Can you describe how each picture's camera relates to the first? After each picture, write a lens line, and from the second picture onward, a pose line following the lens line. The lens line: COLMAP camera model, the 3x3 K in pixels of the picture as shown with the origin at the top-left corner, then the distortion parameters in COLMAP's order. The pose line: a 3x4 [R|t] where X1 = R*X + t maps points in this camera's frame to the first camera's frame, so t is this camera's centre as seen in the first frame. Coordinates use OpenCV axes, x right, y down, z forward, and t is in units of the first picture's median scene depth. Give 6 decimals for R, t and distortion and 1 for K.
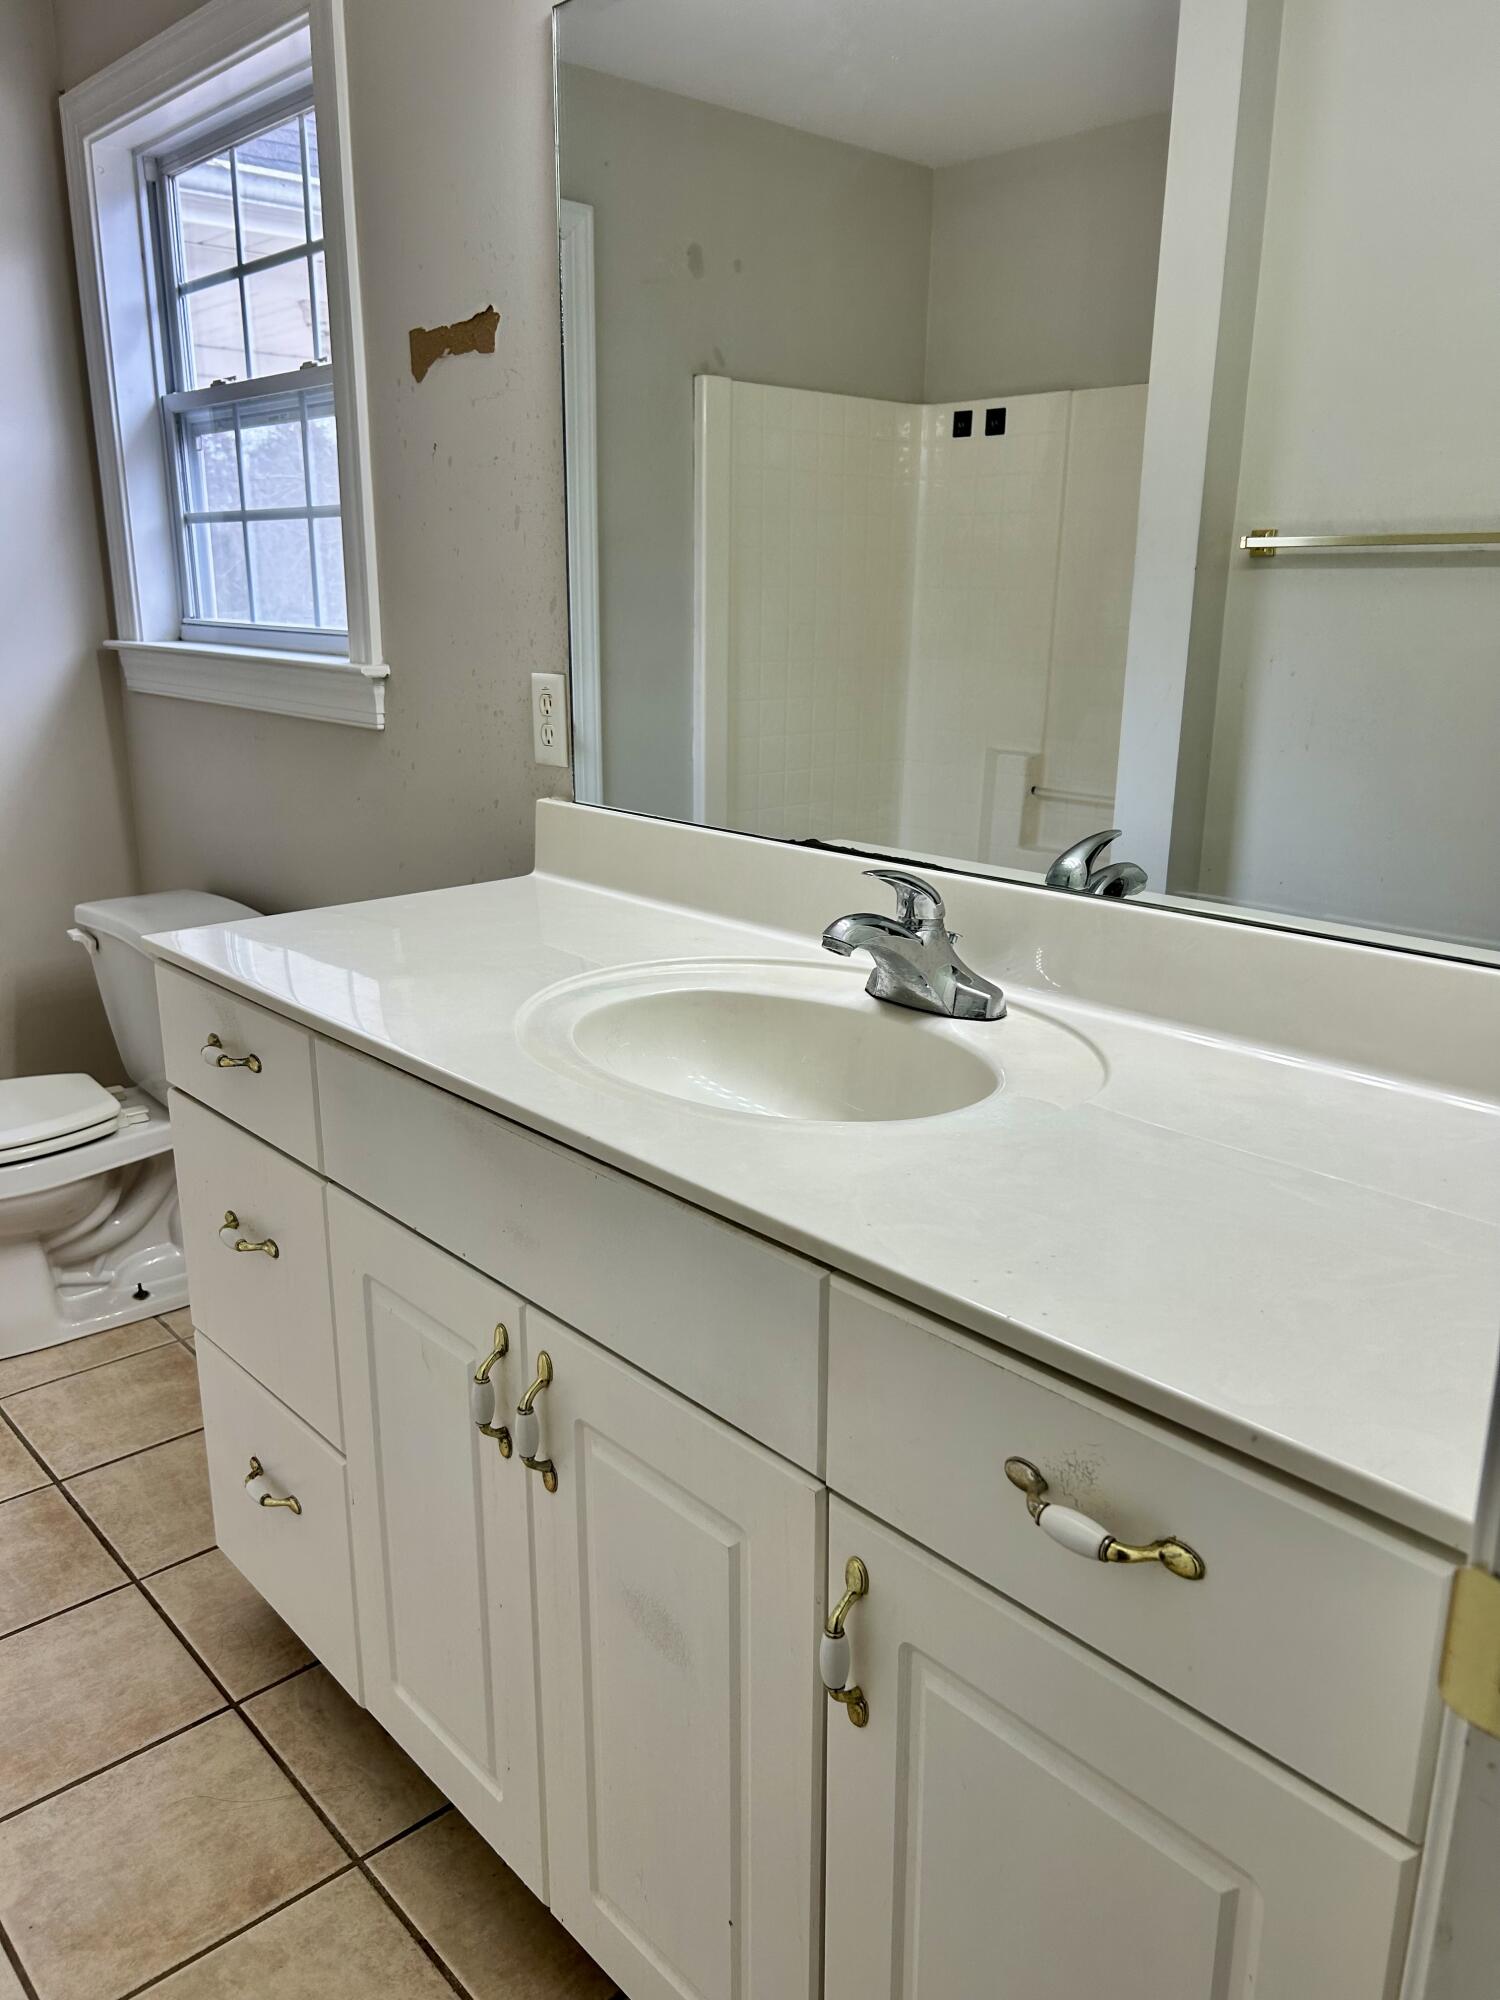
lens RADIAL K [[1501.9, 0, 748.7], [0, 1501.9, 1008.0], [0, 0, 1]] dist [0.043678, -0.045425]
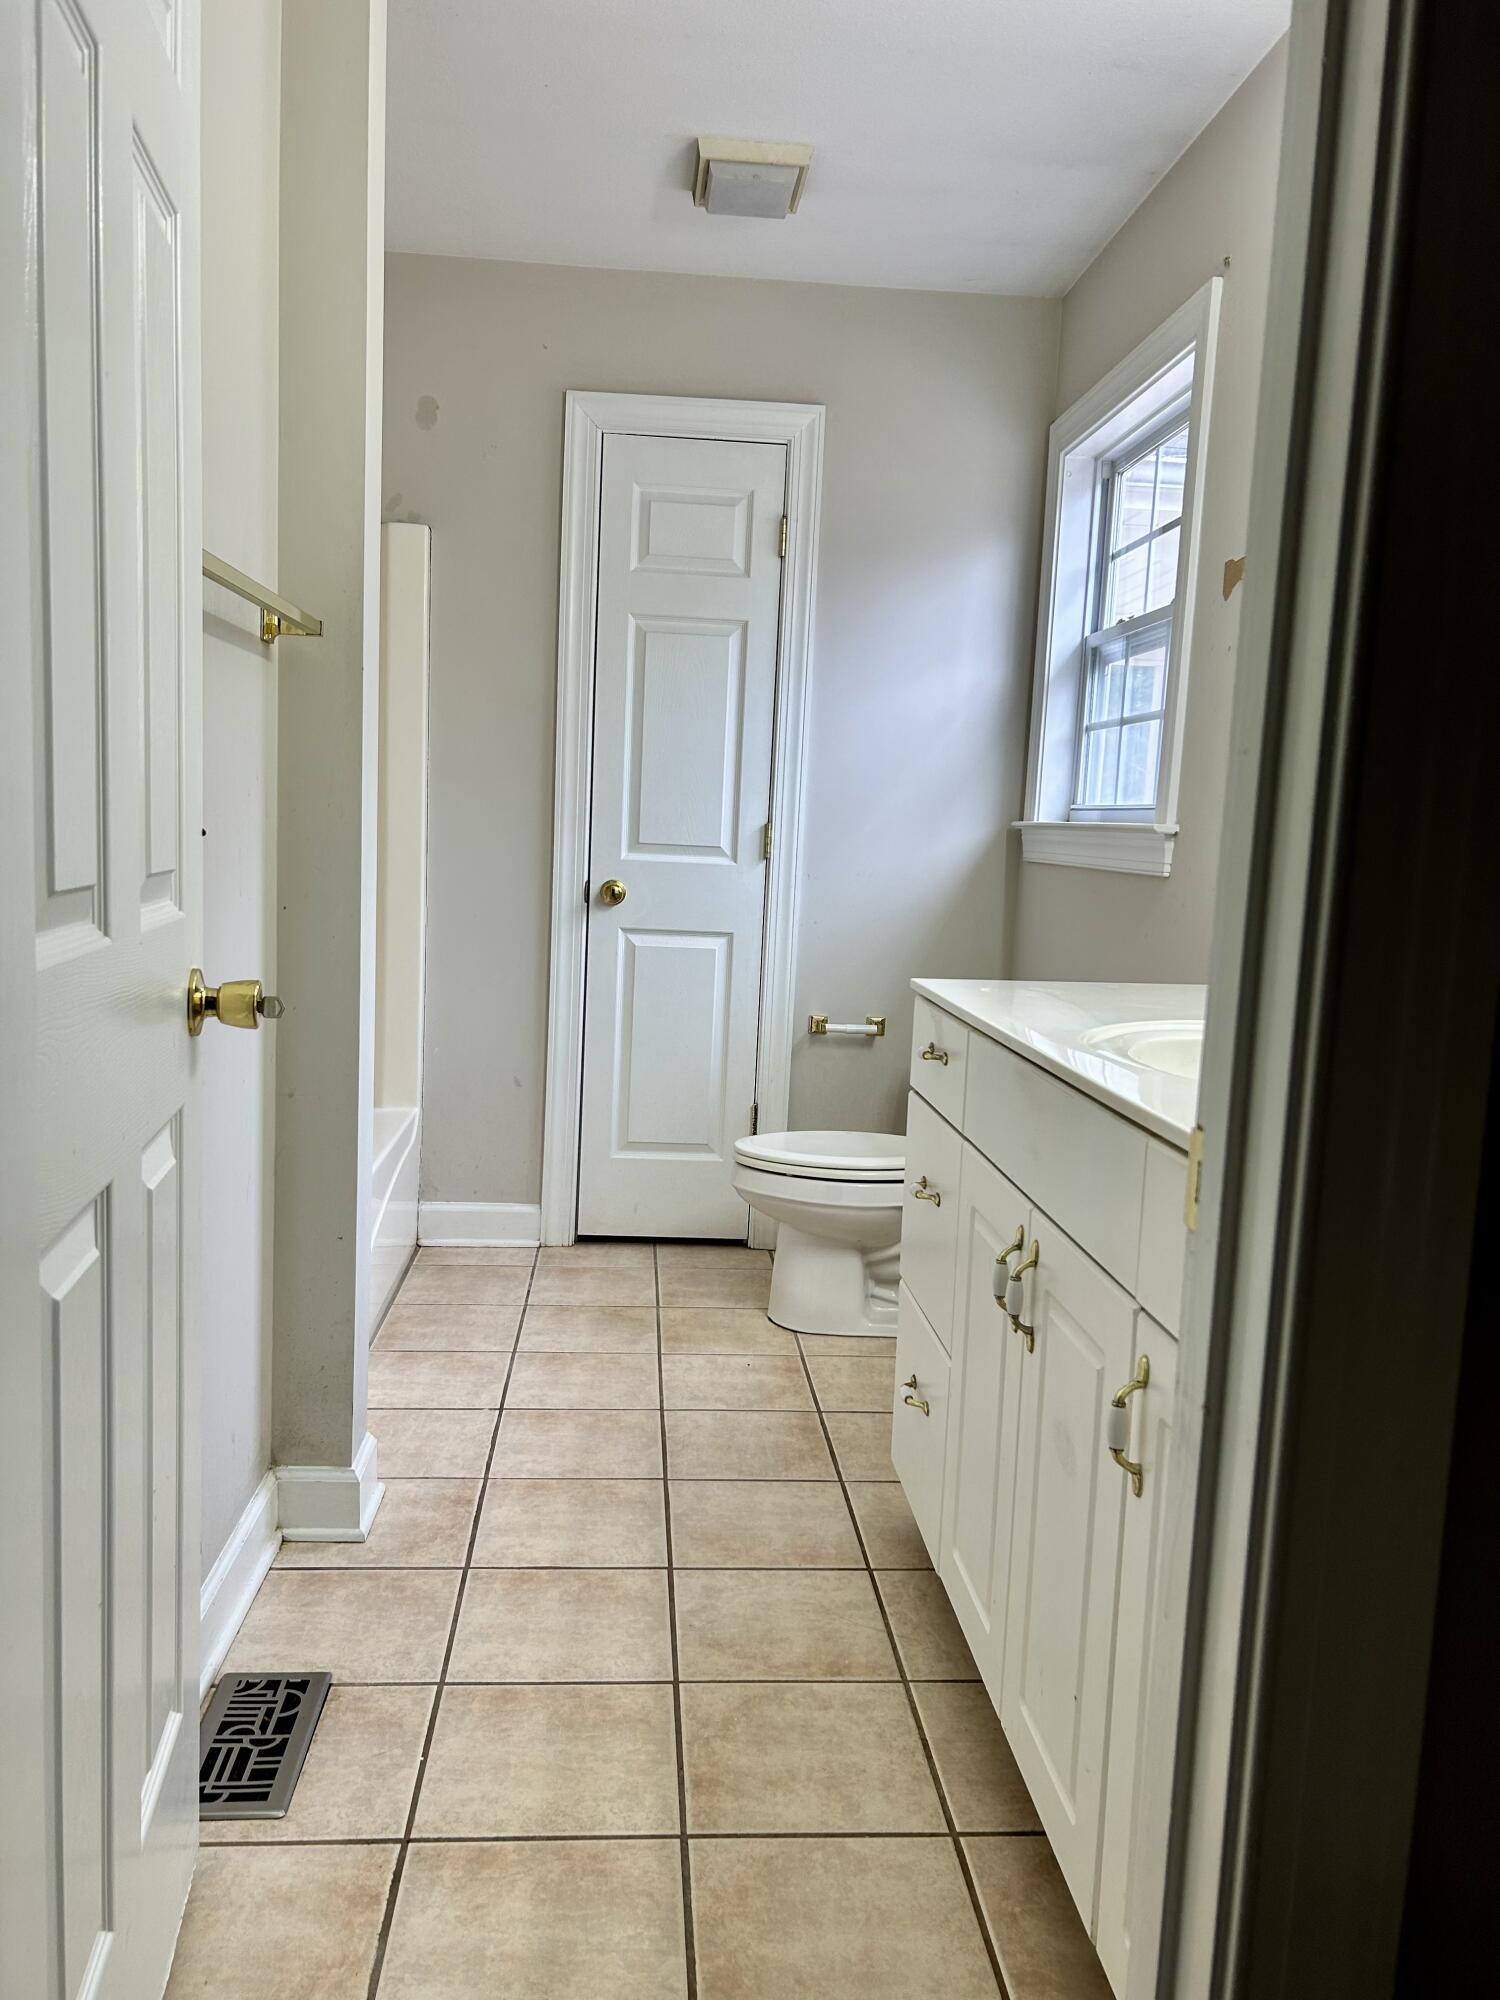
lens RADIAL K [[1501.9, 0, 743.5], [0, 1501.9, 990.2], [0, 0, 1]] dist [0.043678, -0.045425]
pose [[0.792835, 0.098927, -0.601354, 0.246821], [-0.203325, 0.973139, -0.107978, 0.114721], [0.574519, 0.207879, 0.791653, -0.151203]]
